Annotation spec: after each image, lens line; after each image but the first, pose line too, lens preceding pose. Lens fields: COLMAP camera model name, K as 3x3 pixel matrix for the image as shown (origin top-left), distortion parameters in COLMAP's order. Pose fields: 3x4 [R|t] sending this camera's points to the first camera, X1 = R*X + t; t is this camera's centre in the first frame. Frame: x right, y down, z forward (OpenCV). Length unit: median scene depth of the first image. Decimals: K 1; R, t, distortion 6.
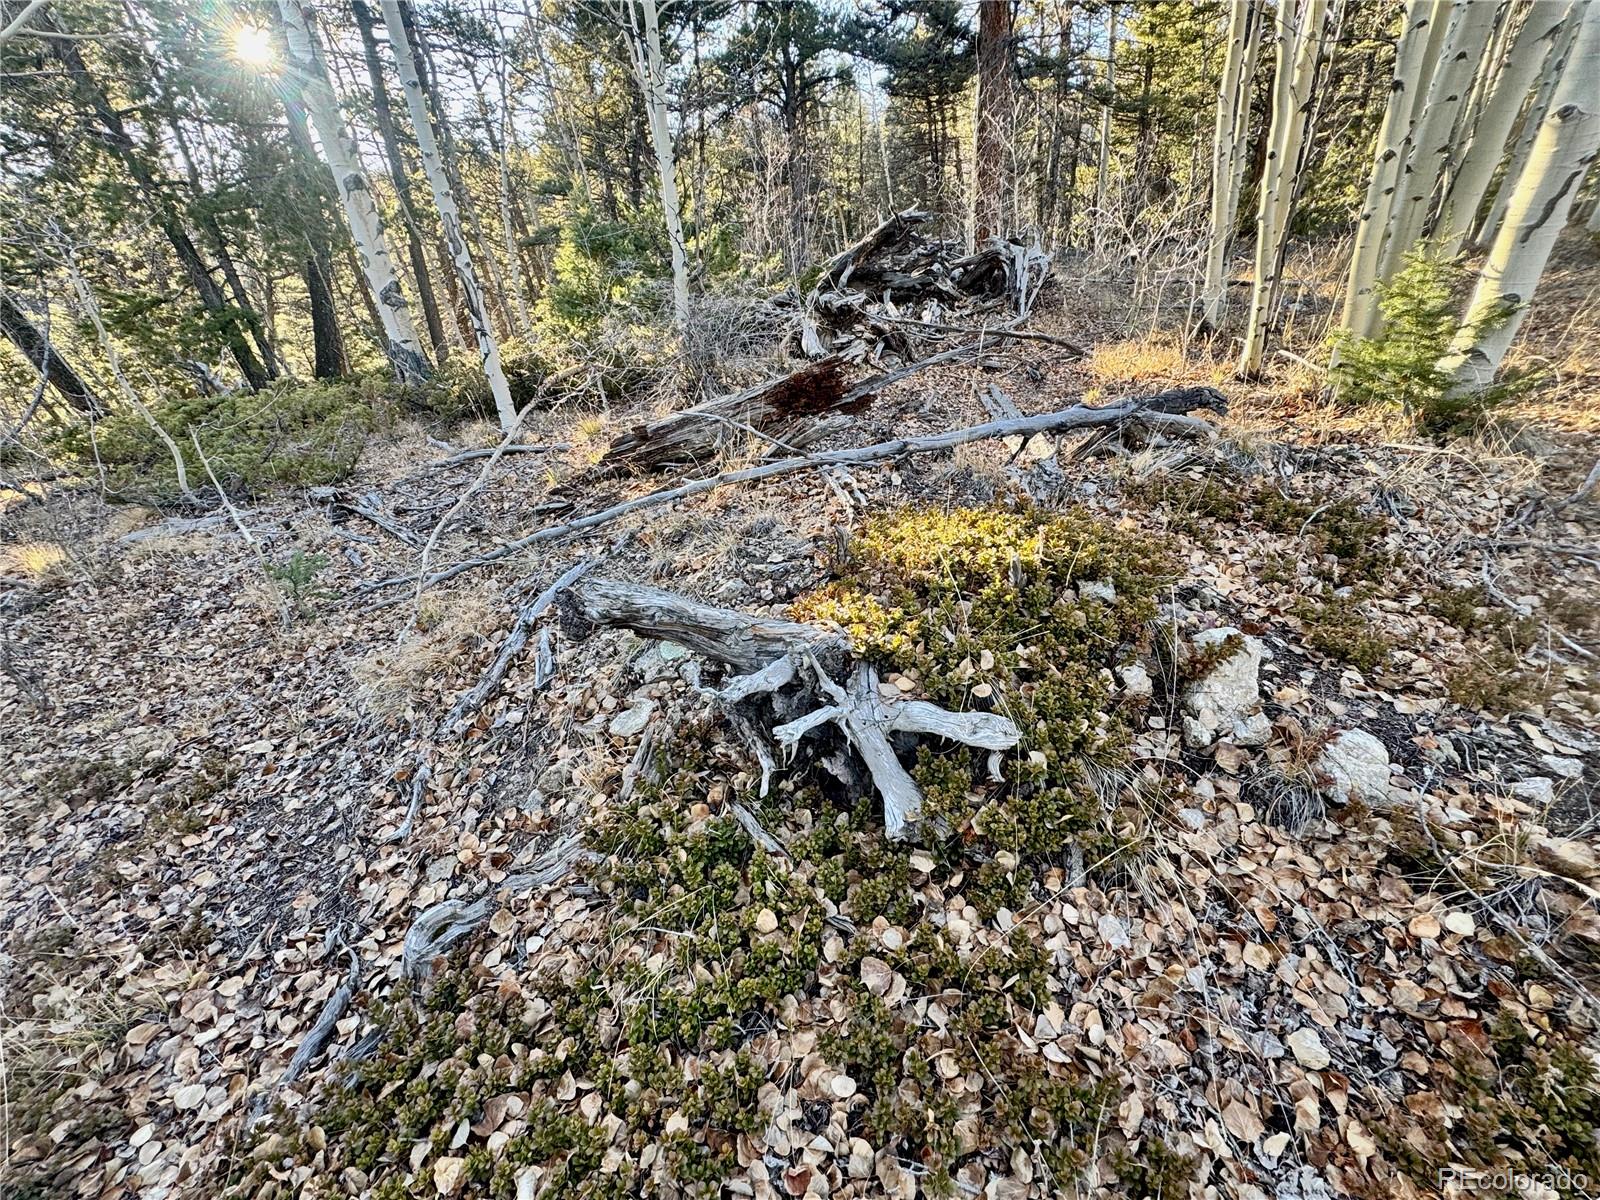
lens RADIAL K [[695.7, 0, 800.0], [0, 695.7, 600.0], [0, 0, 1]] dist [-0.001691, -0.000229]
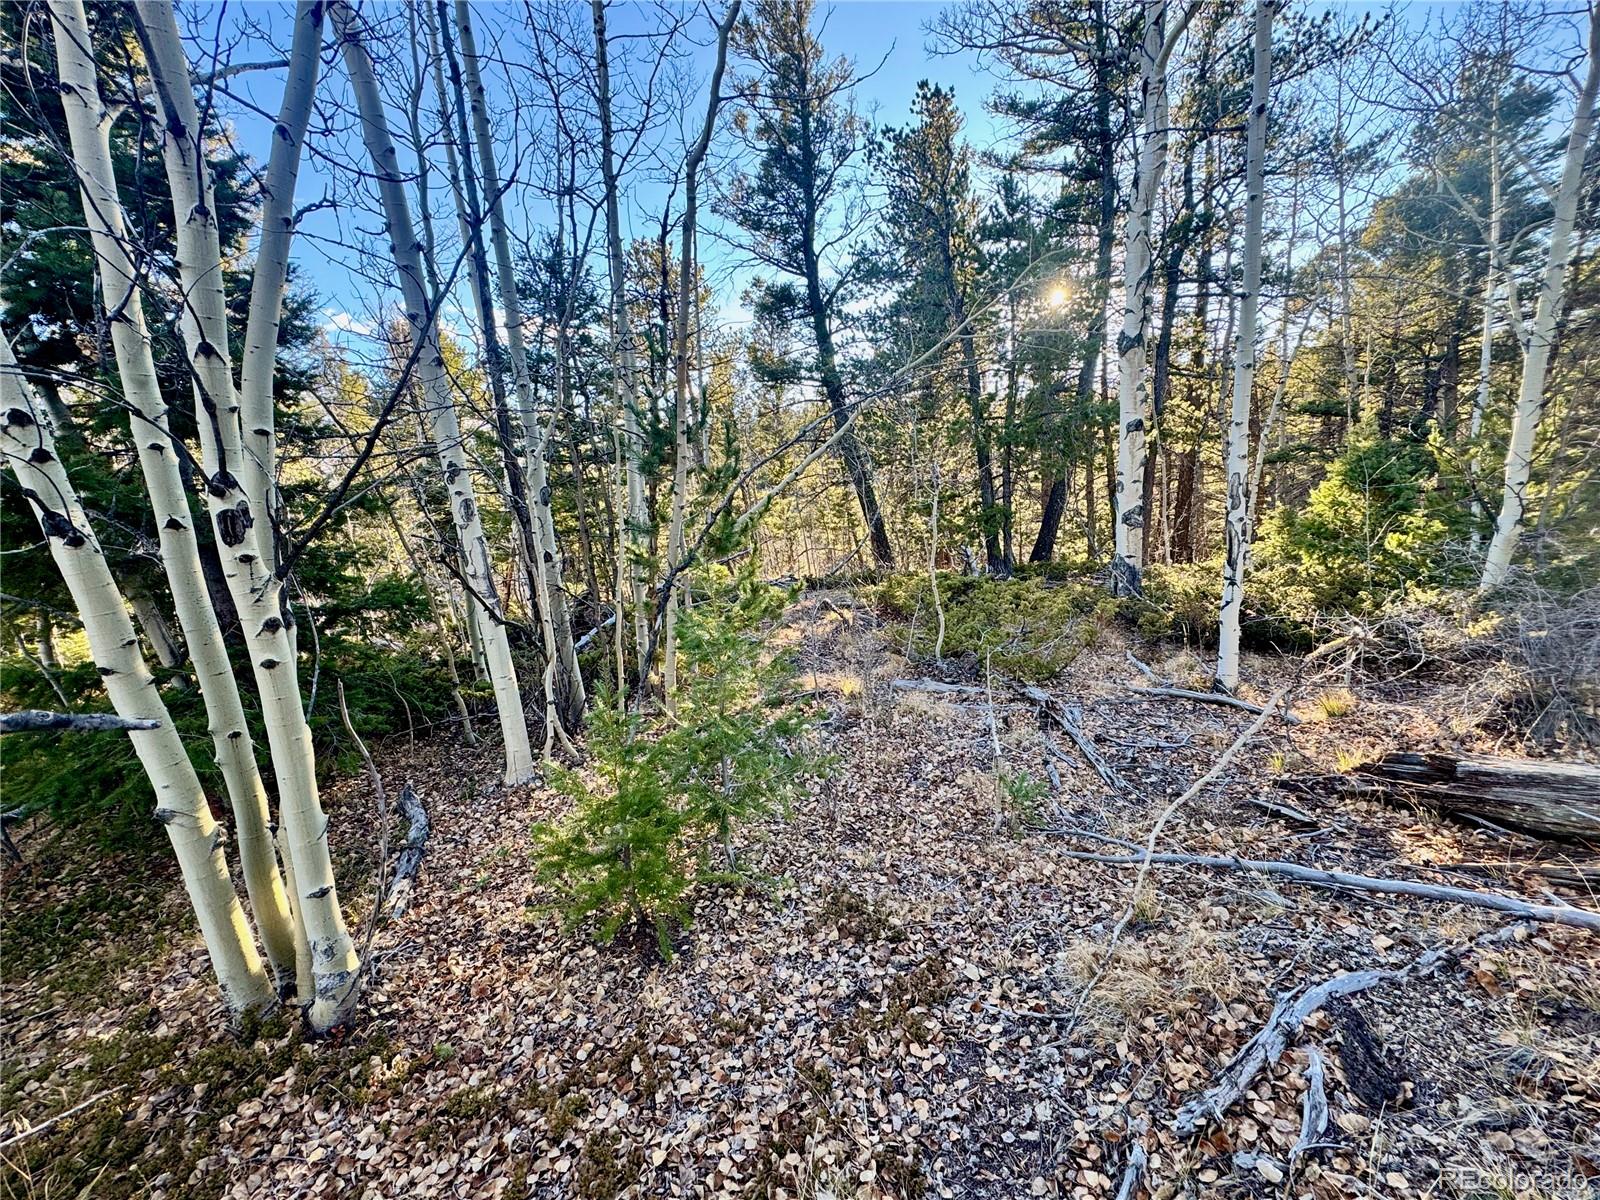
lens RADIAL K [[695.7, 0, 800.0], [0, 695.7, 600.0], [0, 0, 1]] dist [-0.001691, -0.000229]
pose [[0.625898, 0.190439, -0.756296, -0.239394], [-0.370582, 0.925884, -0.073545, -0.166950], [0.686237, 0.326301, 0.650082, -0.108307]]
